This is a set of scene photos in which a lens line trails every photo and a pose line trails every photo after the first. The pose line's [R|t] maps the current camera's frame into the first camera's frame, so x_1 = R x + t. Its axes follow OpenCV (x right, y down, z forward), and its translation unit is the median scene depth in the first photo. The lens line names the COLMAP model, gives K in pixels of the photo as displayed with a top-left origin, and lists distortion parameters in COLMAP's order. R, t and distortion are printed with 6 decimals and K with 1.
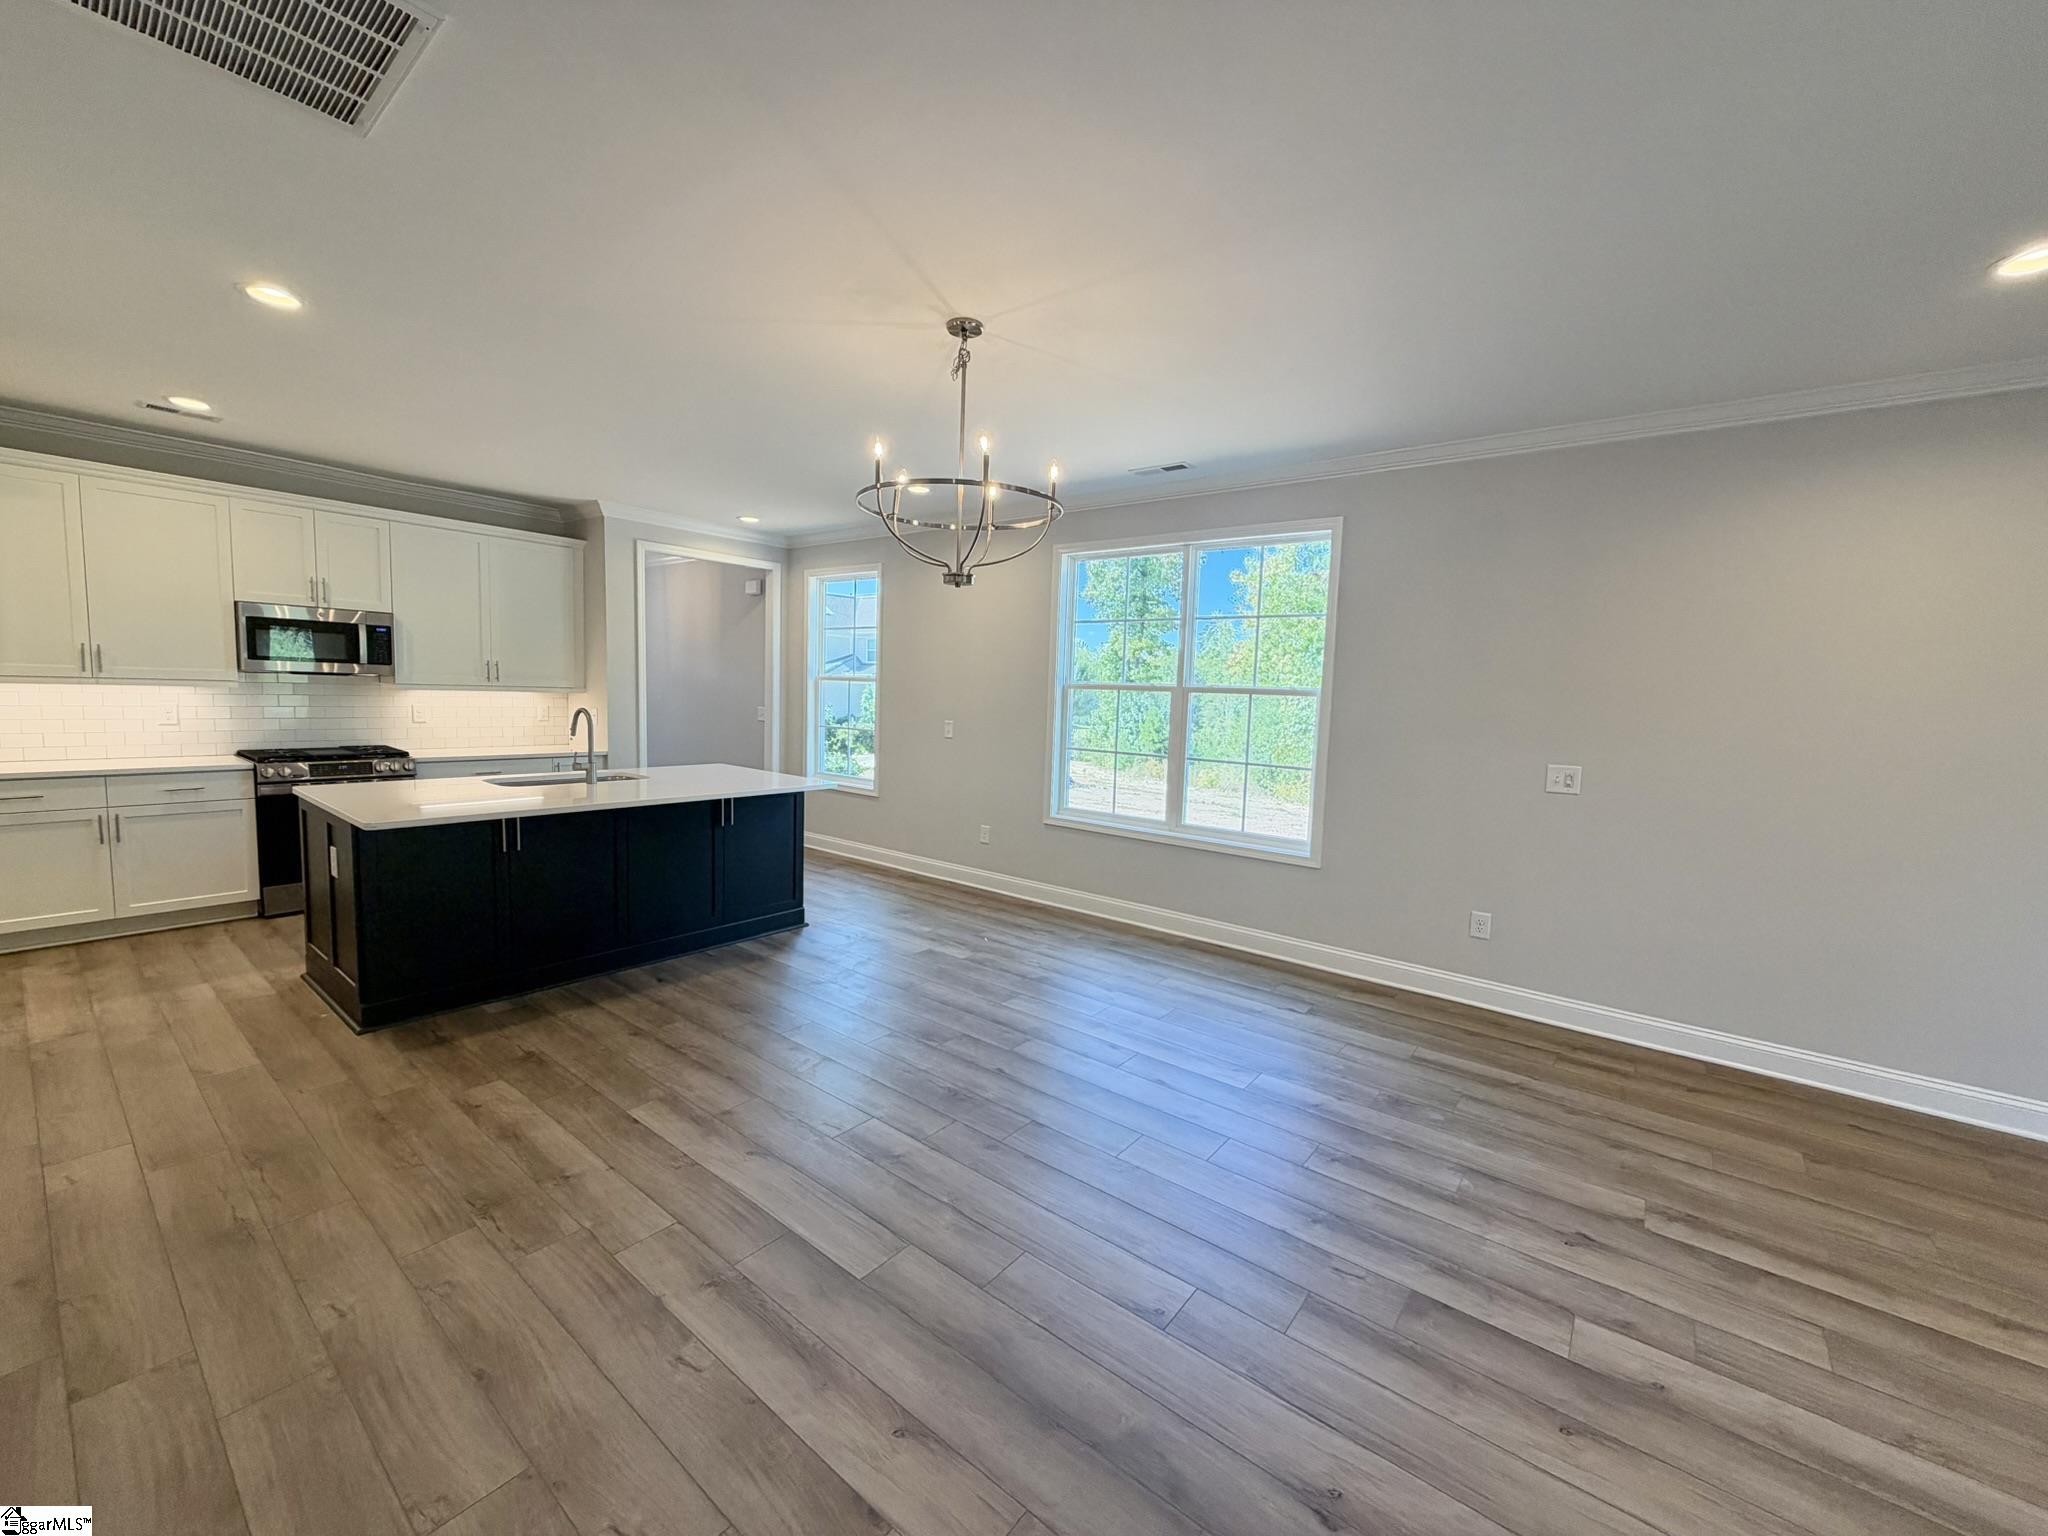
lens RADIAL K [[811.4, 0, 1017.2], [0, 811.4, 766.9], [0, 0, 1]] dist [-0.000516, -0.000006]
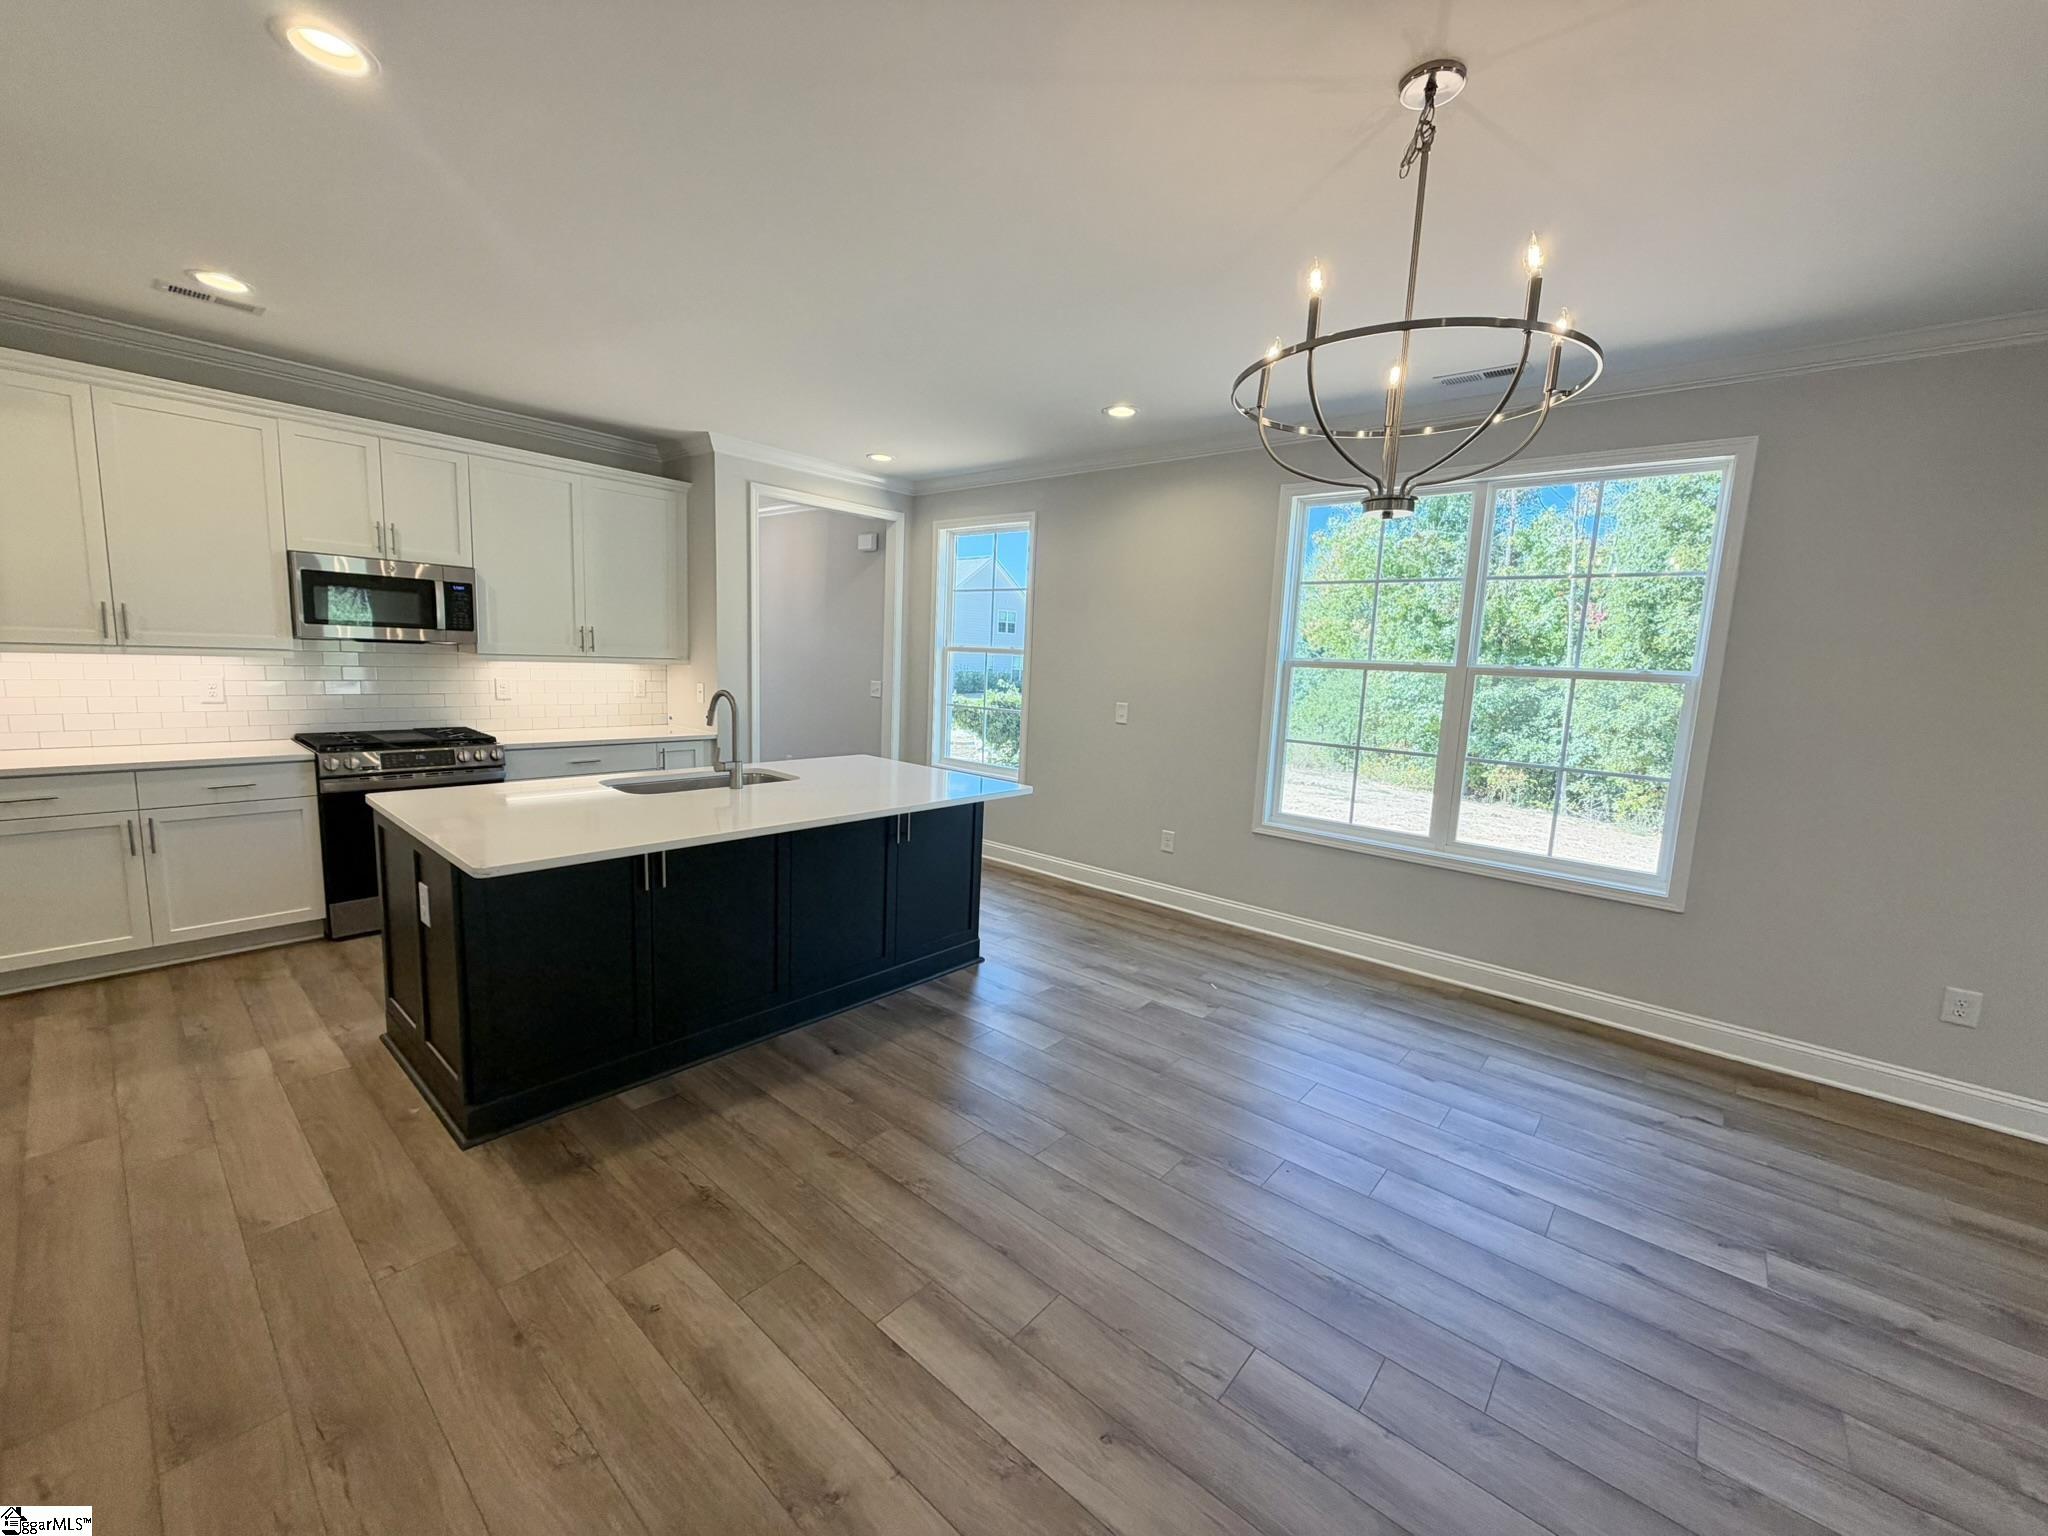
lens RADIAL K [[811.4, 0, 1017.2], [0, 811.4, 766.9], [0, 0, 1]] dist [-0.000516, -0.000006]
pose [[0.999072, 0.014213, -0.040651, -0.221380], [-0.012558, 0.999094, 0.040661, -0.033838], [0.041192, -0.040112, 0.998346, 0.234581]]
